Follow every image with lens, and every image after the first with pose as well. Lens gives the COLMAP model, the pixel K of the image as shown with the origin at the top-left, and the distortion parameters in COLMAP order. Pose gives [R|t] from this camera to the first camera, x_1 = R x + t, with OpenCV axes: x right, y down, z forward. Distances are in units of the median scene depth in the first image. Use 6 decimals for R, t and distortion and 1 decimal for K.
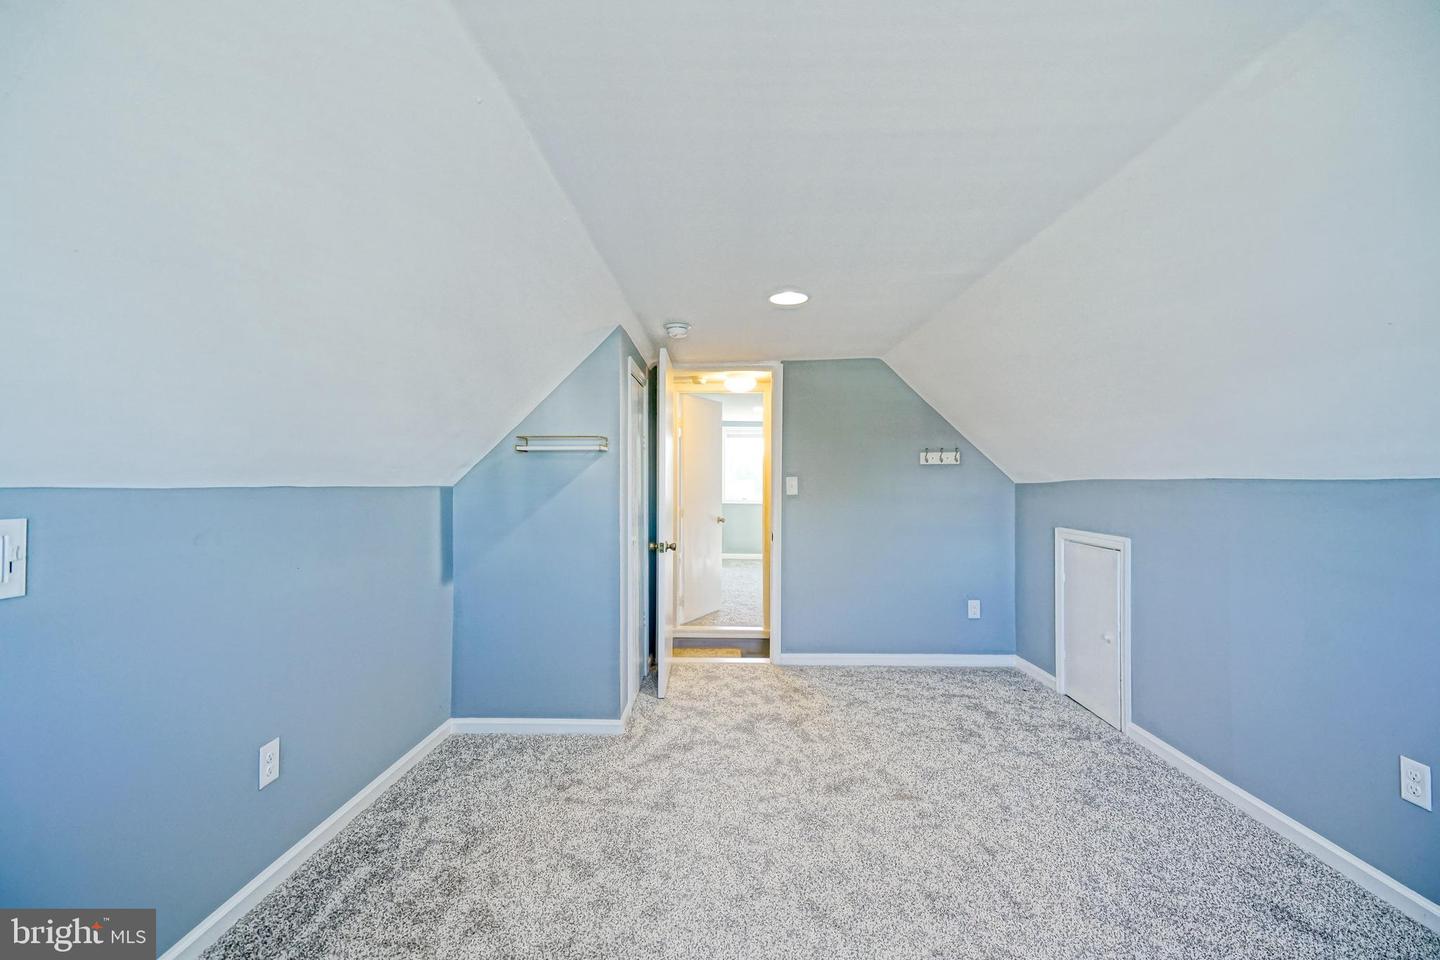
lens RADIAL K [[632.3, 0, 713.1], [0, 632.3, 483.7], [0, 0, 1]] dist [0.037485, -0.000953]
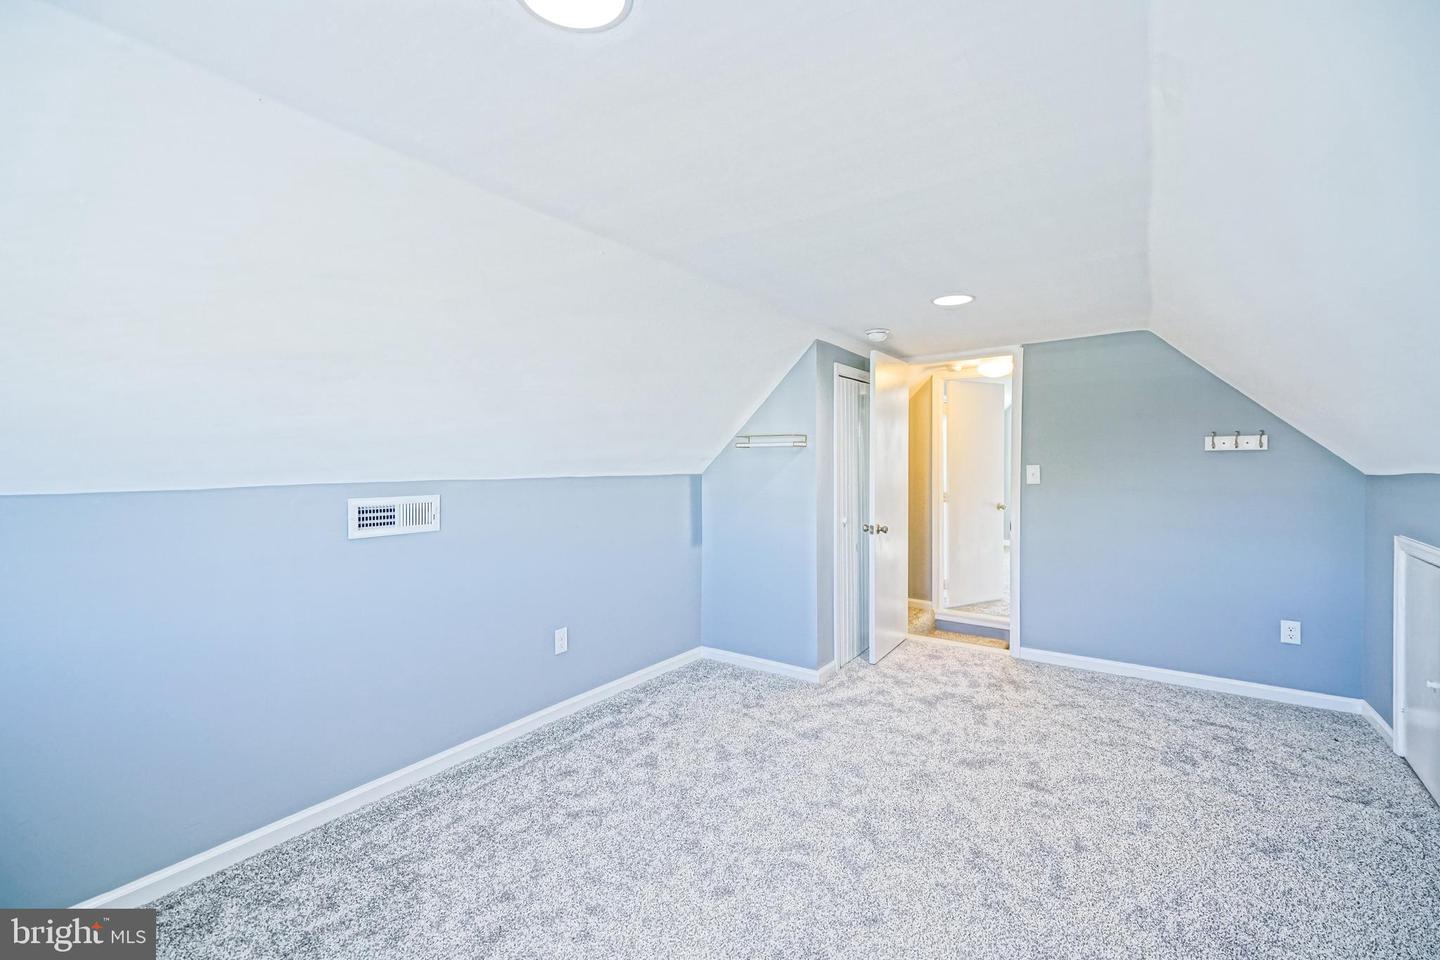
lens RADIAL K [[632.3, 0, 713.1], [0, 632.3, 483.7], [0, 0, 1]] dist [0.037485, -0.000953]
pose [[0.838531, 0.019521, -0.544504, 0.318752], [-0.001000, 0.999411, 0.034289, -0.020226], [0.544853, -0.028208, 0.838057, -0.092355]]
